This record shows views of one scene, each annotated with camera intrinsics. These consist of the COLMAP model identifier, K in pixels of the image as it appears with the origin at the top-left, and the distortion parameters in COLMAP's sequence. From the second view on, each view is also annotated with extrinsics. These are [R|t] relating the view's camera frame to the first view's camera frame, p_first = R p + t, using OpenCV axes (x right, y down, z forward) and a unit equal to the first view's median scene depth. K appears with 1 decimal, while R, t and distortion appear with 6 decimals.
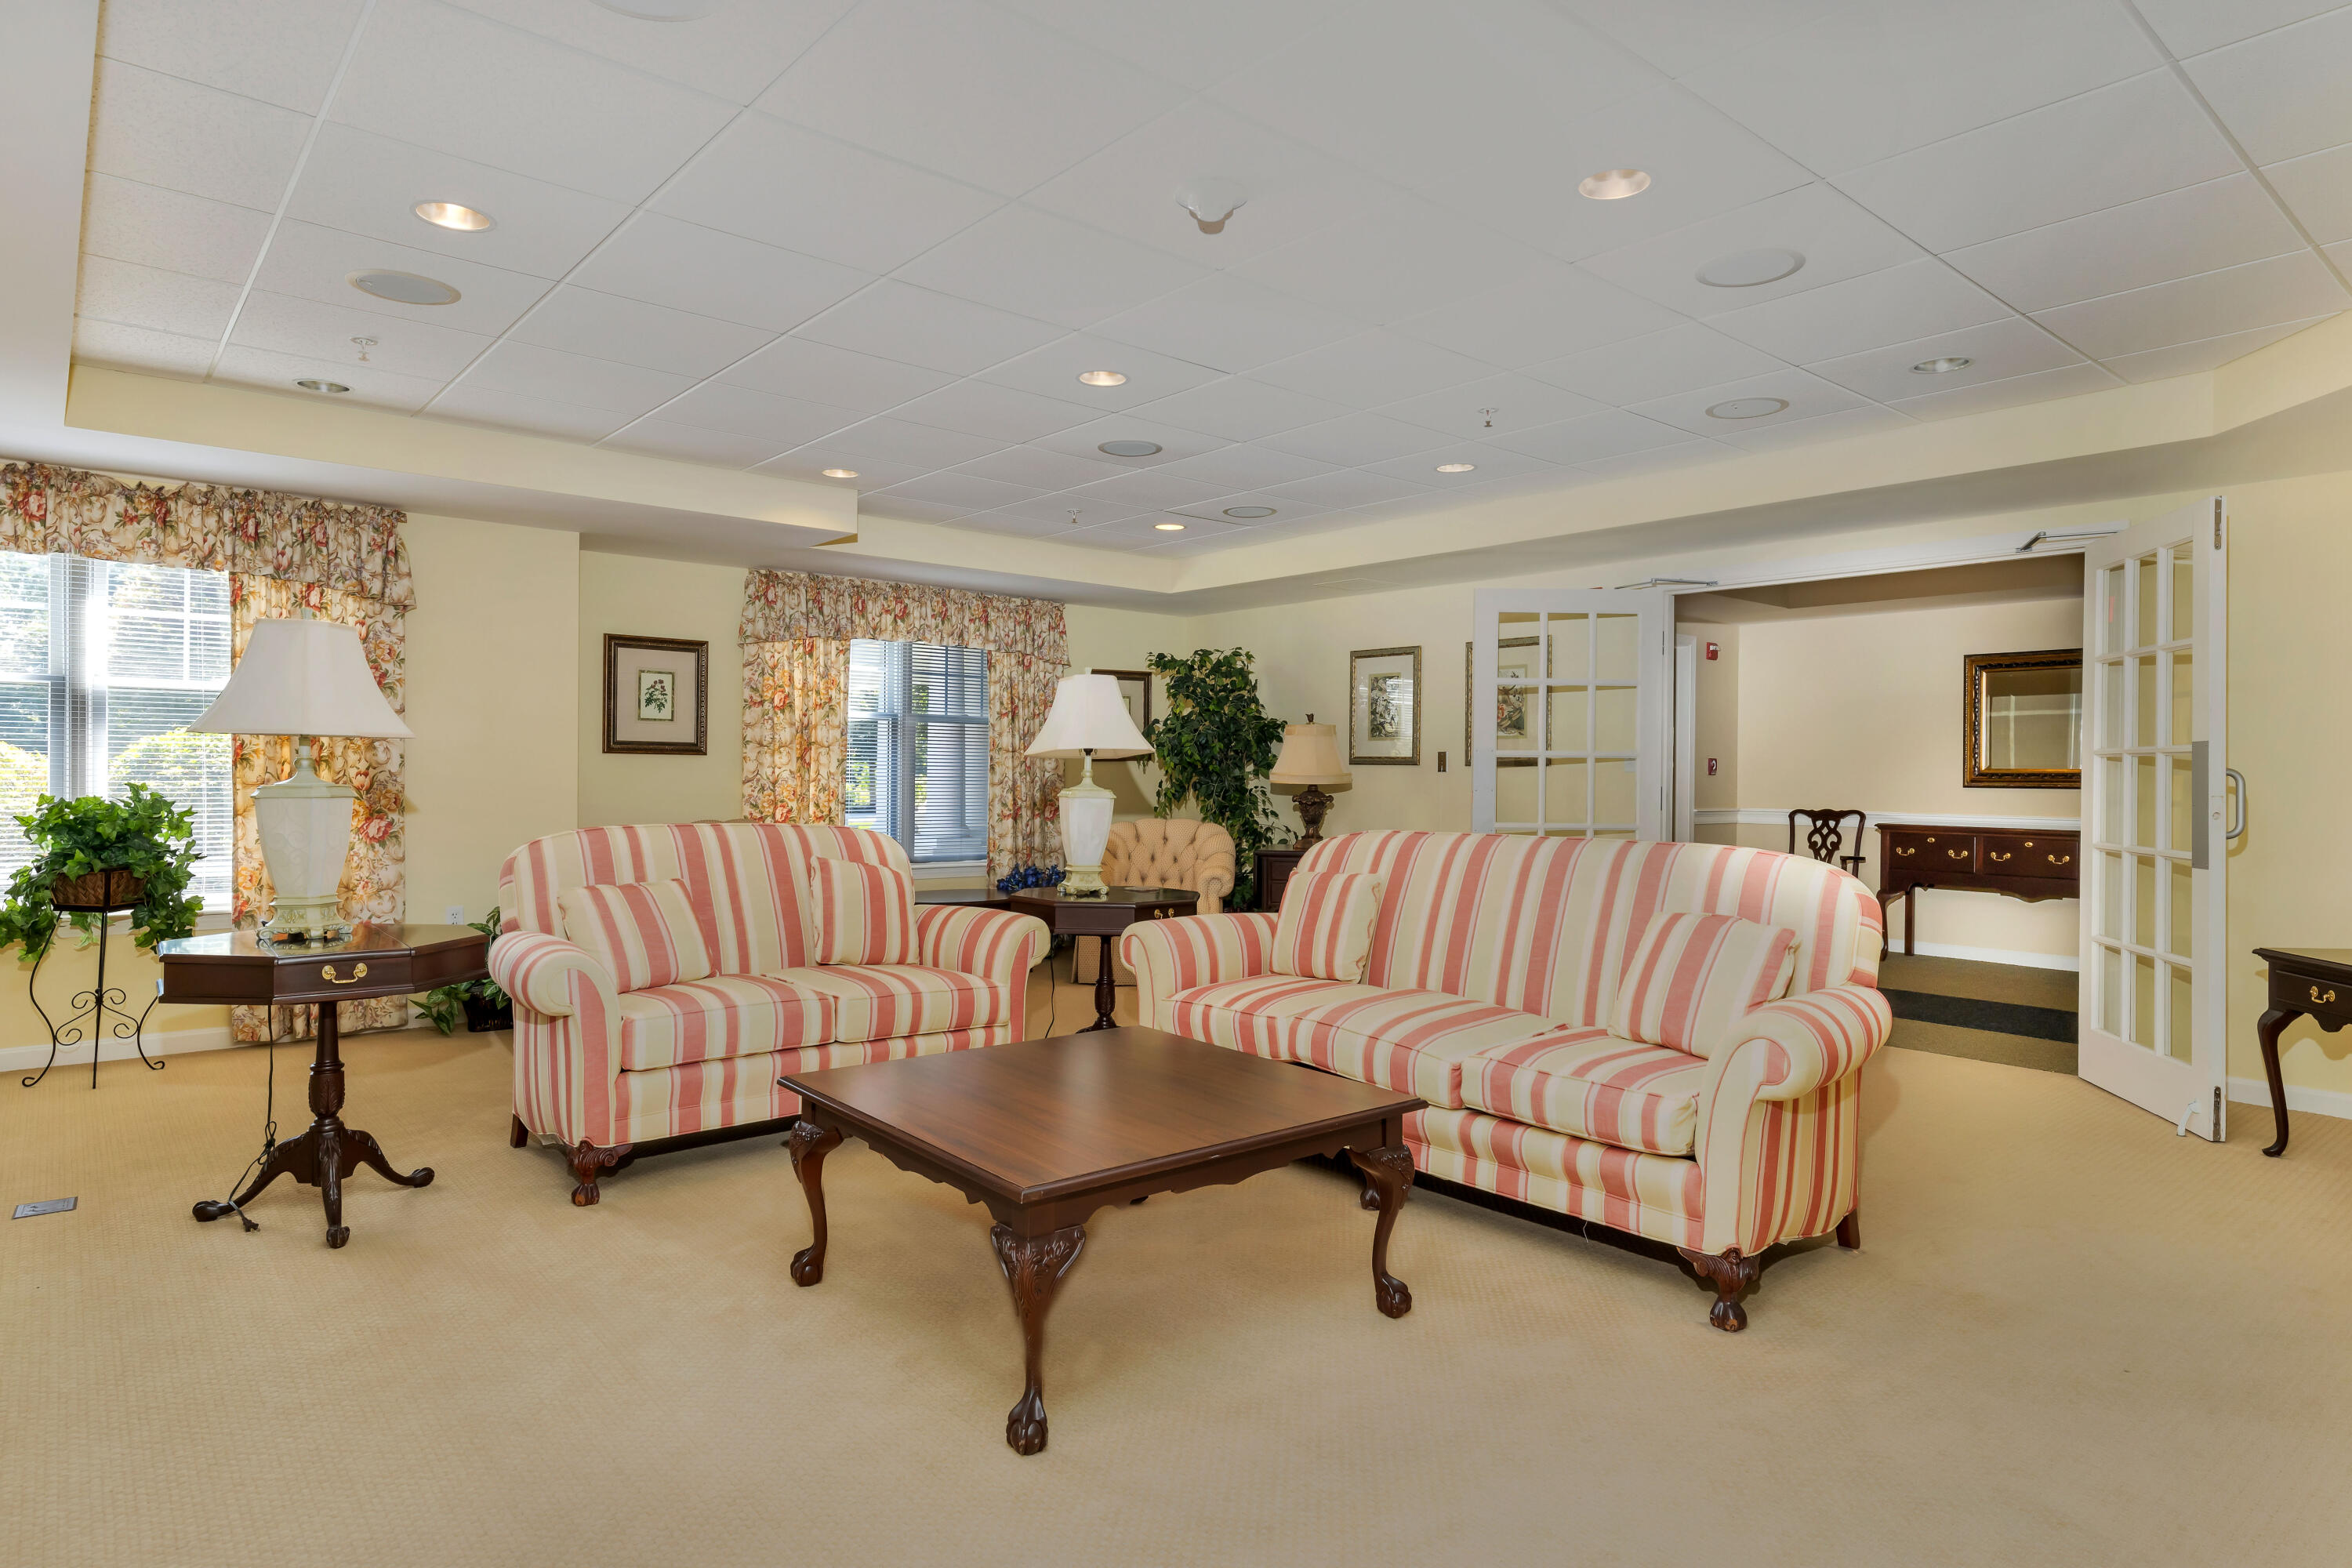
lens RADIAL K [[1320.2, 0, 1174.1], [0, 1320.2, 781.4], [0, 0, 1]] dist [0.003892, 0.000666]
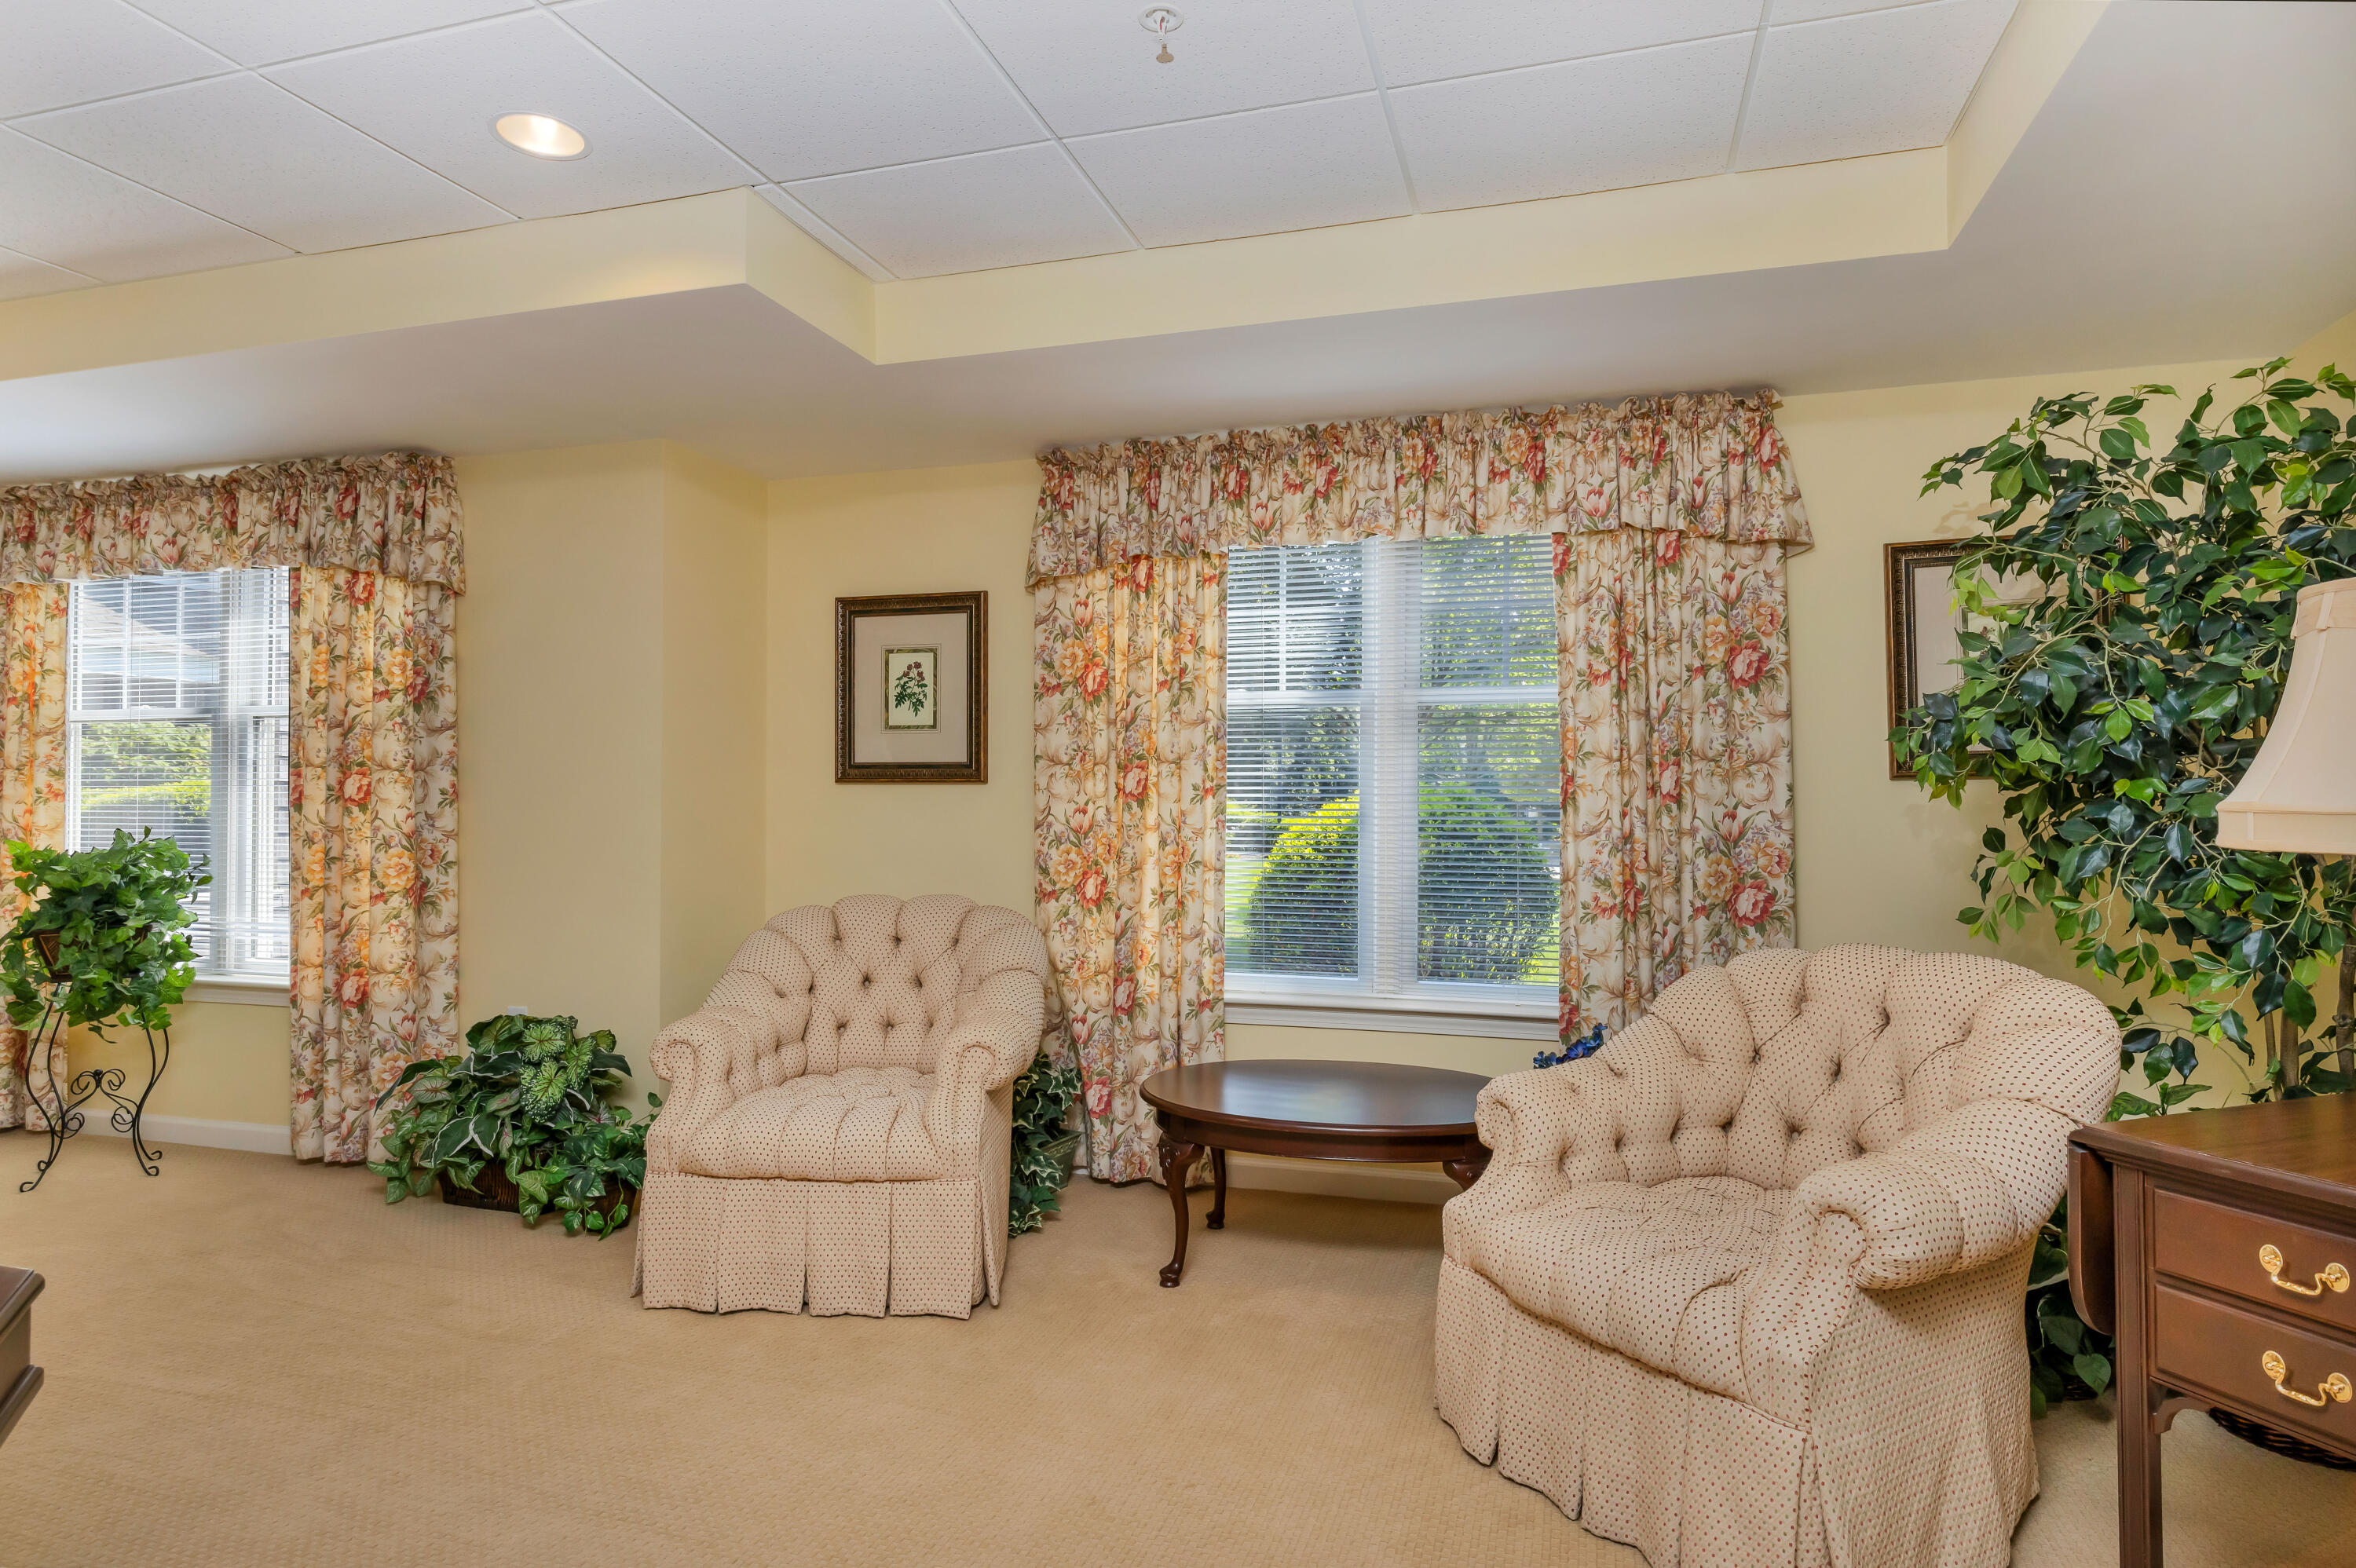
lens RADIAL K [[1322.3, 0, 1174.3], [0, 1322.3, 789.7], [0, 0, 1]] dist [0.003892, 0.000666]
pose [[0.527553, -0.022523, -0.849224, 0.194153], [-0.003709, 0.999578, -0.028814, -0.000017], [0.849514, 0.018351, 0.527247, 0.758206]]
